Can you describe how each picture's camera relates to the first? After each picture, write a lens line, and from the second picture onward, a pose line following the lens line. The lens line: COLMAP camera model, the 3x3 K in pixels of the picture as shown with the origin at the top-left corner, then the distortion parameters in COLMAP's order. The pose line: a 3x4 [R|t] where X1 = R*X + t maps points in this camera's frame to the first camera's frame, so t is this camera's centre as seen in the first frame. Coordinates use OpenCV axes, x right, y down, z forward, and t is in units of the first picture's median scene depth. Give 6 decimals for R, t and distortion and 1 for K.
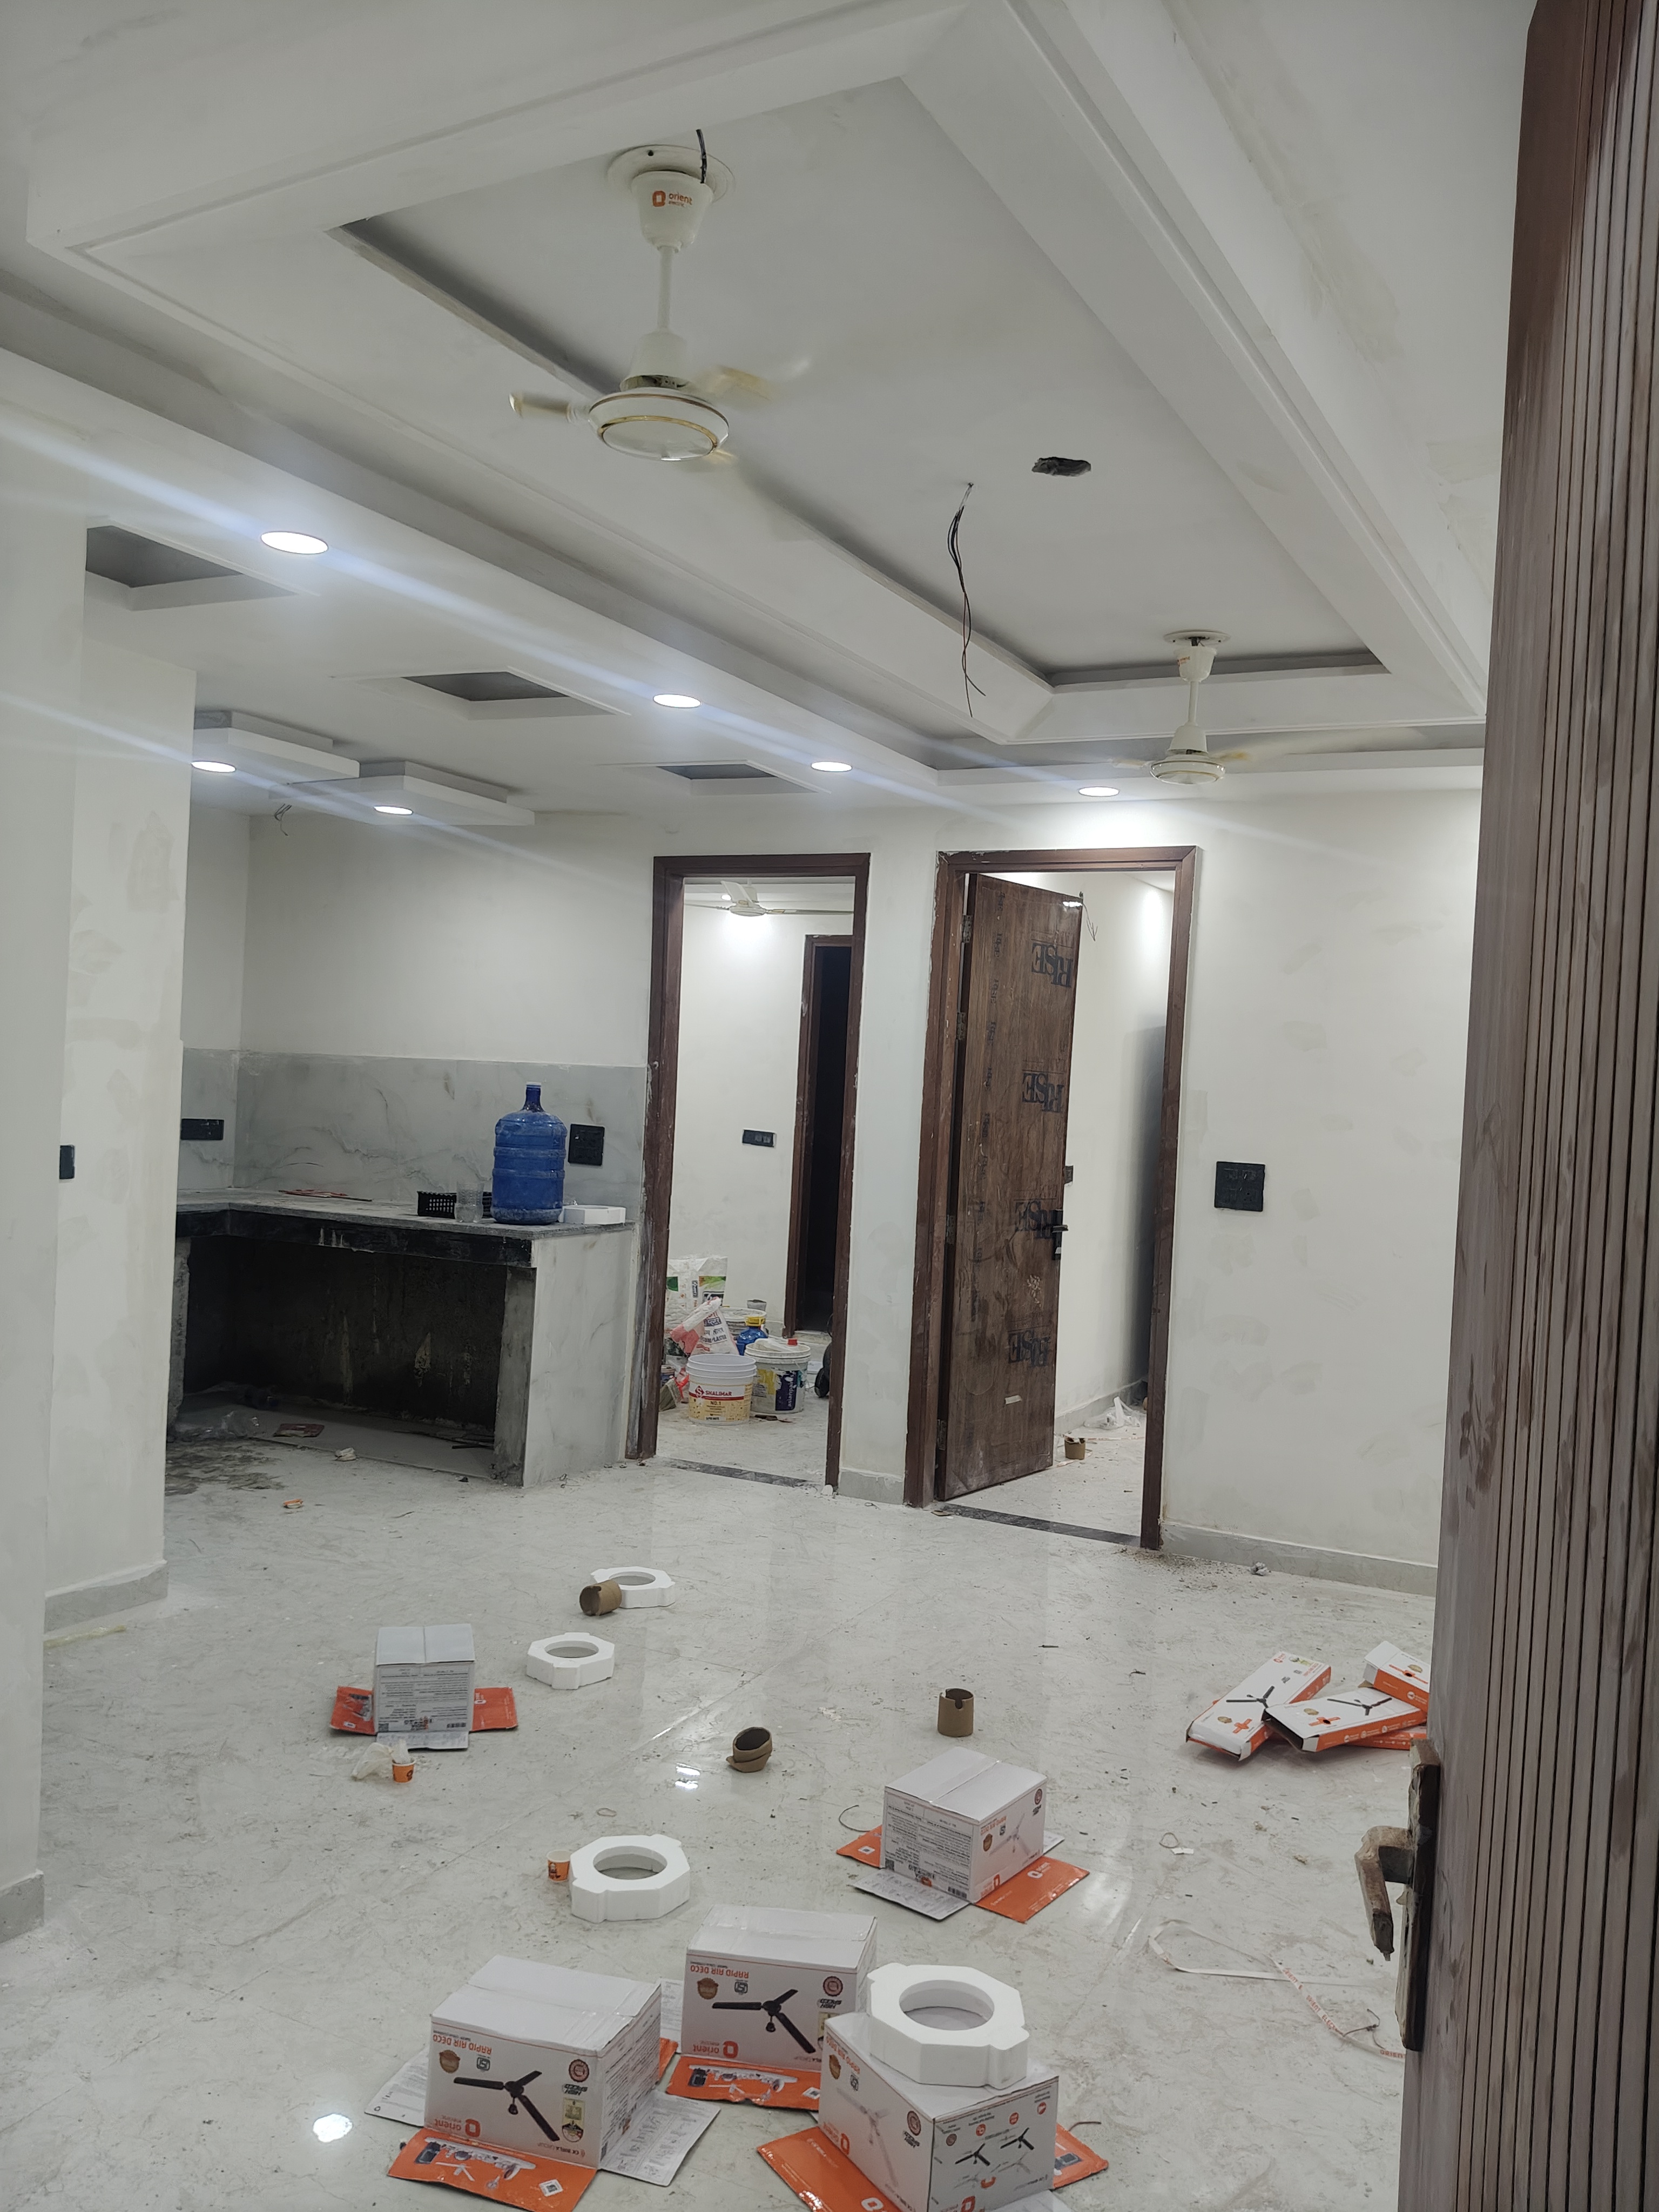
lens RADIAL K [[1715.8, 0, 817.7], [0, 1715.8, 1111.6], [0, 0, 1]] dist [0.145850, -0.271174]
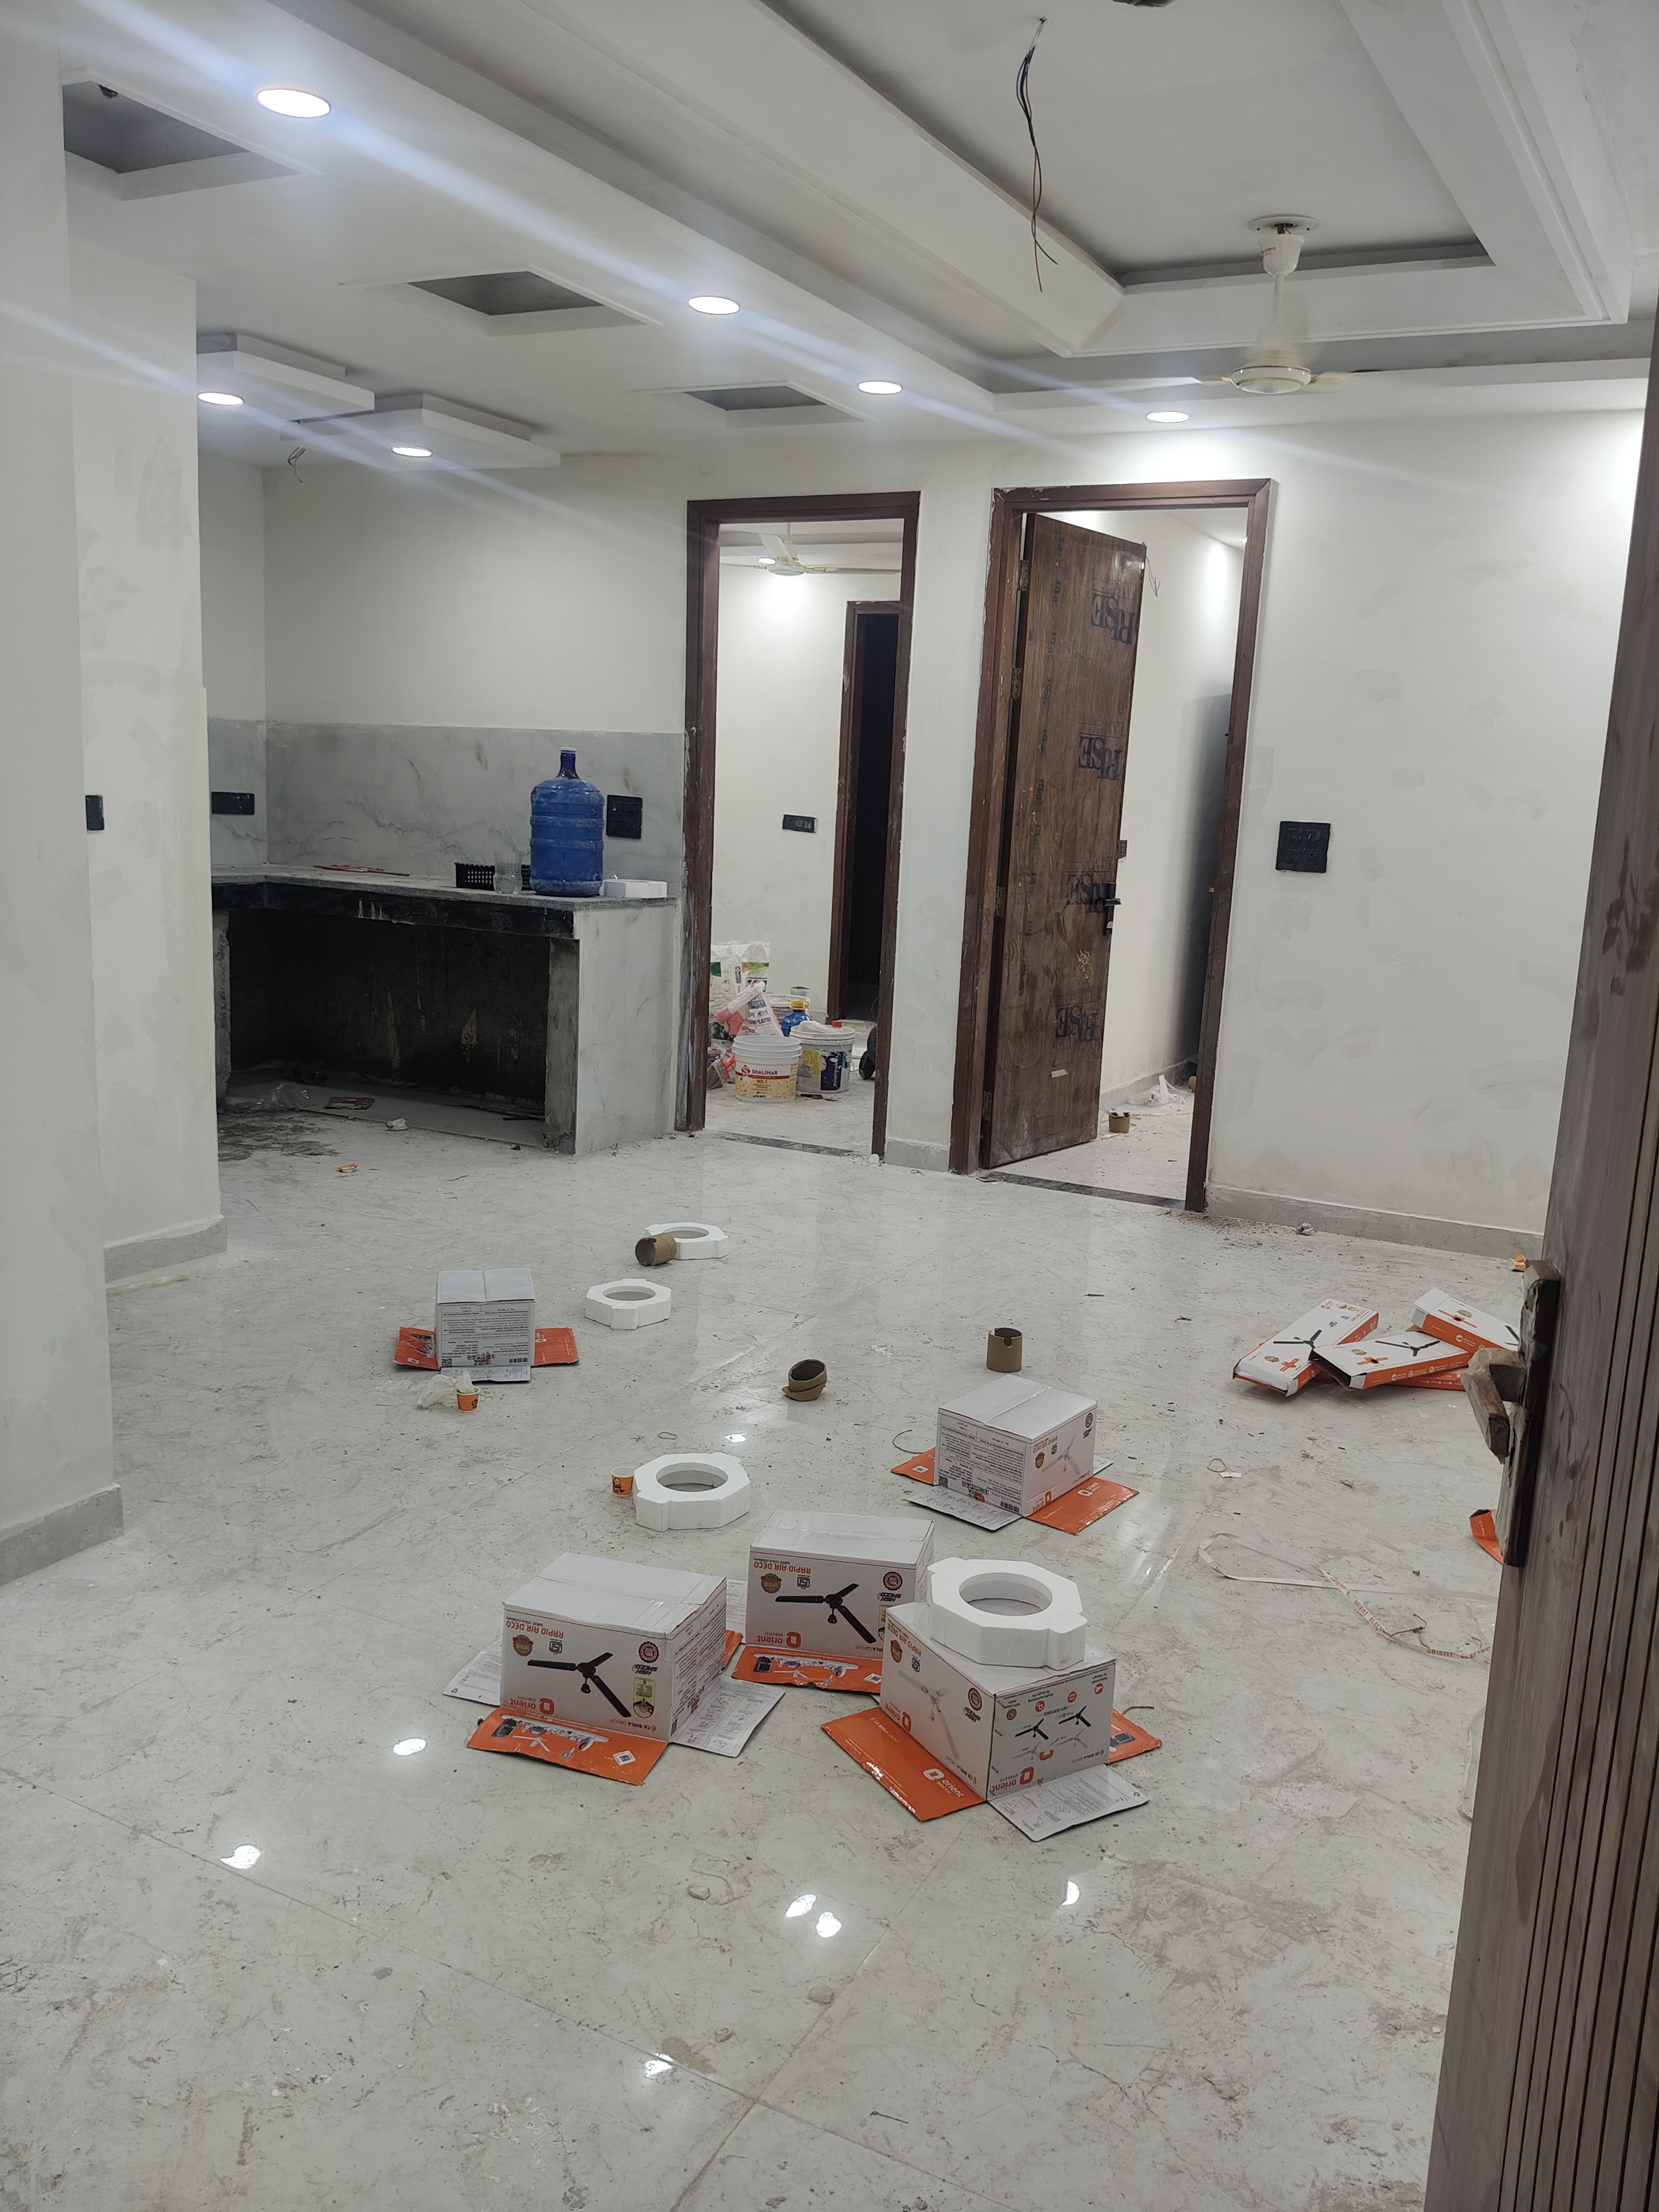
lens RADIAL K [[1713.3, 0, 826.4], [0, 1713.3, 1099.3], [0, 0, 1]] dist [0.212486, -0.493334]
pose [[0.999852, -0.002610, -0.017033, -0.005313], [0.005268, 0.987440, 0.157909, 0.025360], [0.016407, -0.157975, 0.987307, 0.014530]]
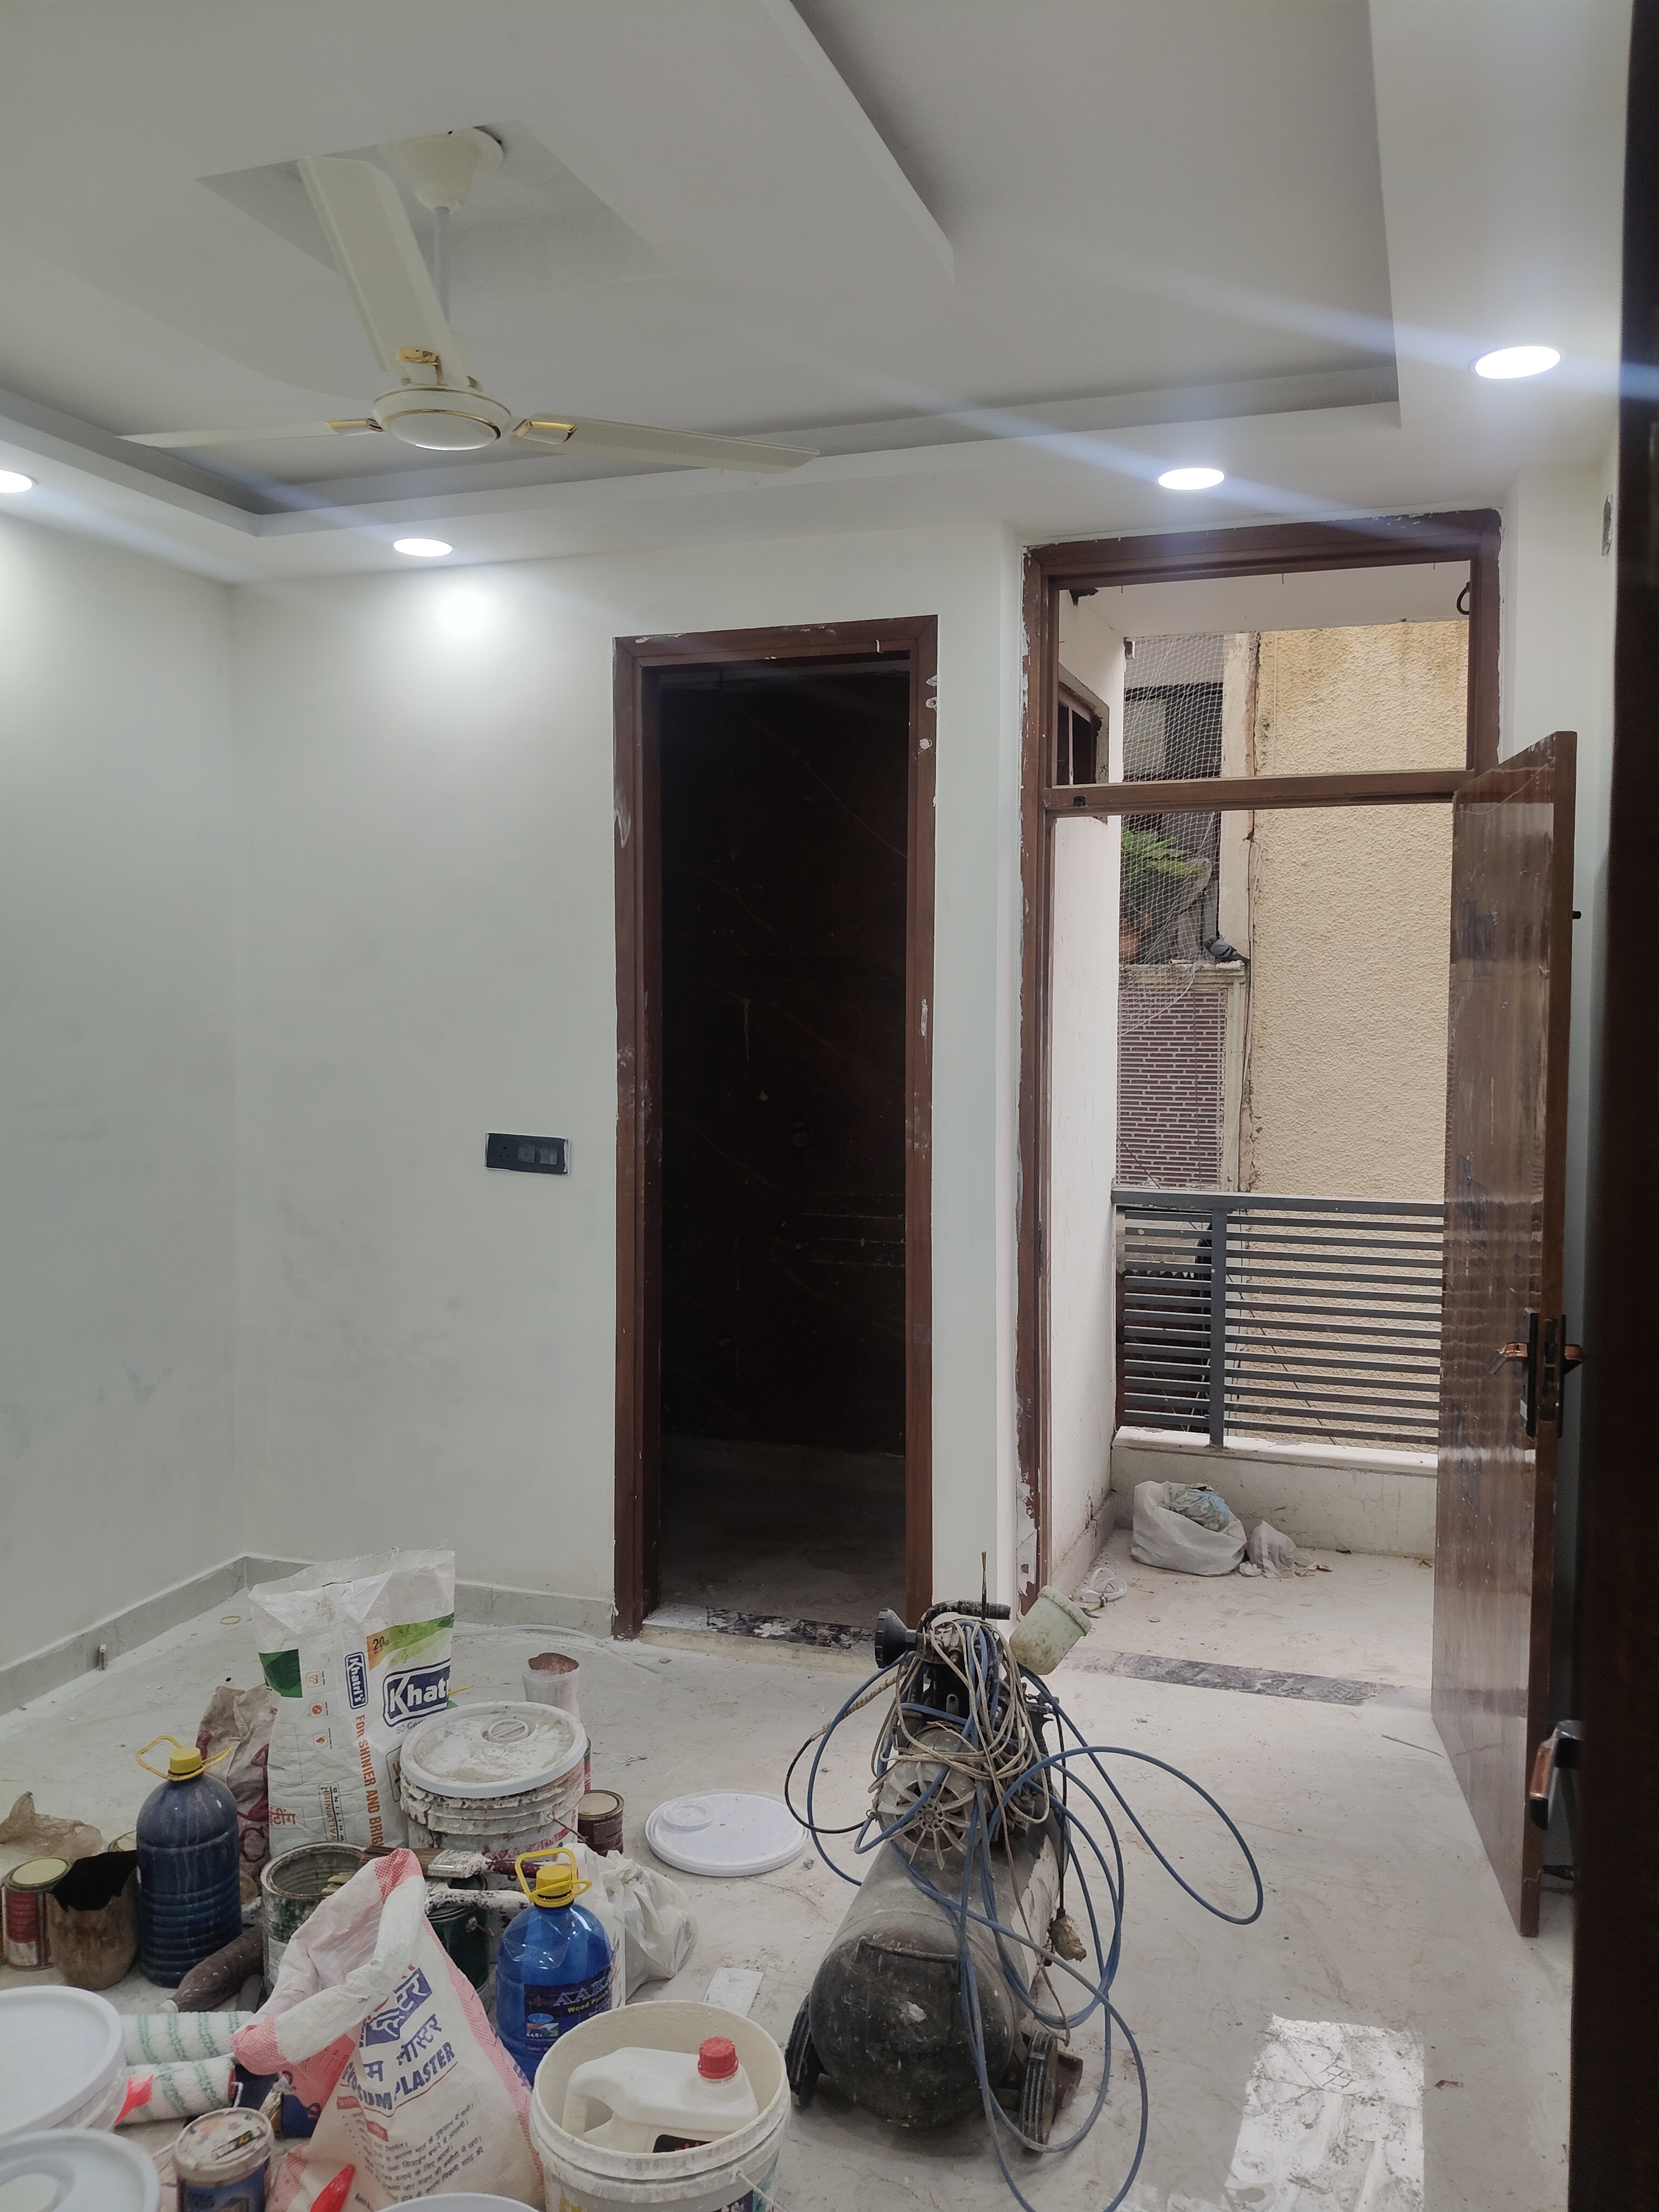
lens RADIAL K [[1718.6, 0, 824.1], [0, 1718.6, 1094.2], [0, 0, 1]] dist [0.135033, -0.121858]
pose [[0.988219, -0.060606, 0.140536, -0.033469], [0.054354, 0.997372, 0.047907, -0.025811], [-0.143070, -0.039703, 0.988916, 0.927650]]
